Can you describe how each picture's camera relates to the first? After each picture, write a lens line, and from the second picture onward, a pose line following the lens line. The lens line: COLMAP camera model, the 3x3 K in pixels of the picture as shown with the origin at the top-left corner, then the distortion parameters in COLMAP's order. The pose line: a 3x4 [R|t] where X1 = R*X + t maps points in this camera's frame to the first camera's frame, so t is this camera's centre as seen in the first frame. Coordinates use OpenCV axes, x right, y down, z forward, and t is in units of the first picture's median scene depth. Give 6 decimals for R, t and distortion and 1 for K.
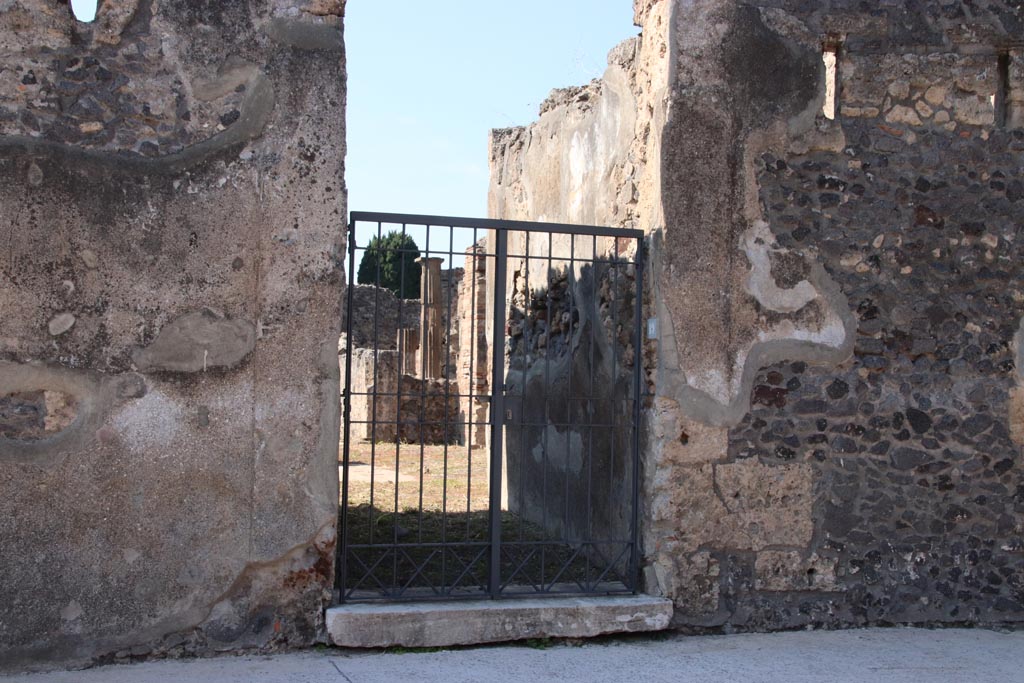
lens RADIAL K [[1473.9, 0, 512.0], [0, 1473.9, 341.5], [0, 0, 1]] dist [0.000407, -0.000226]
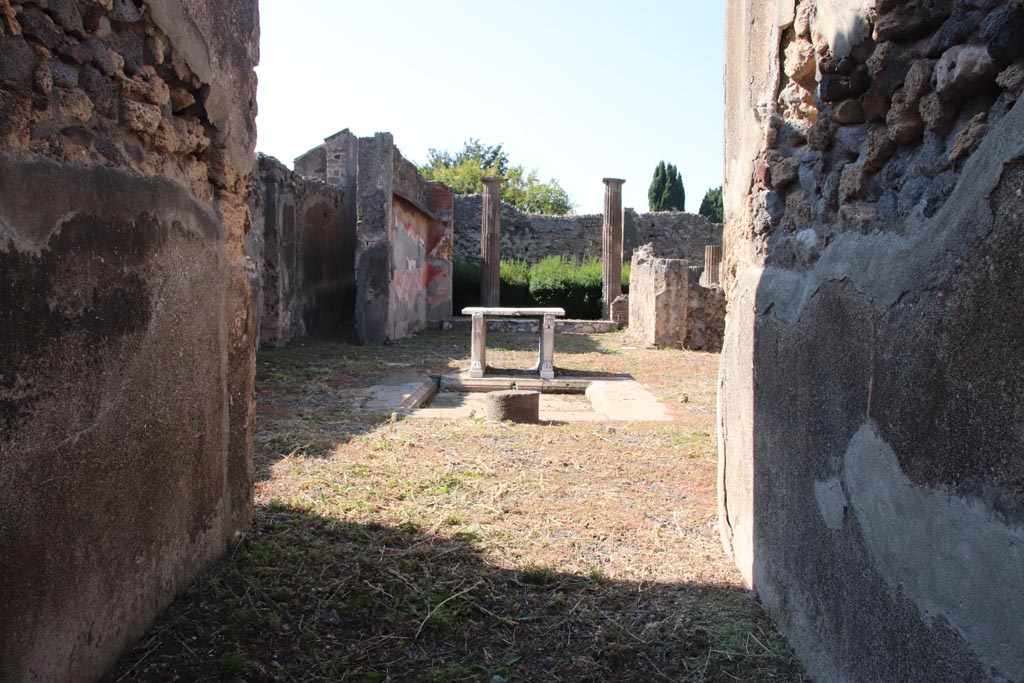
lens RADIAL K [[917.5, 0, 512.0], [0, 917.5, 341.5], [0, 0, 1]] dist [-0.077293, 0.001625]
pose [[0.951232, 0.024771, -0.307480, 0.010318], [0.001595, 0.996363, 0.085201, 0.018045], [0.308472, -0.081536, 0.947732, 0.736988]]
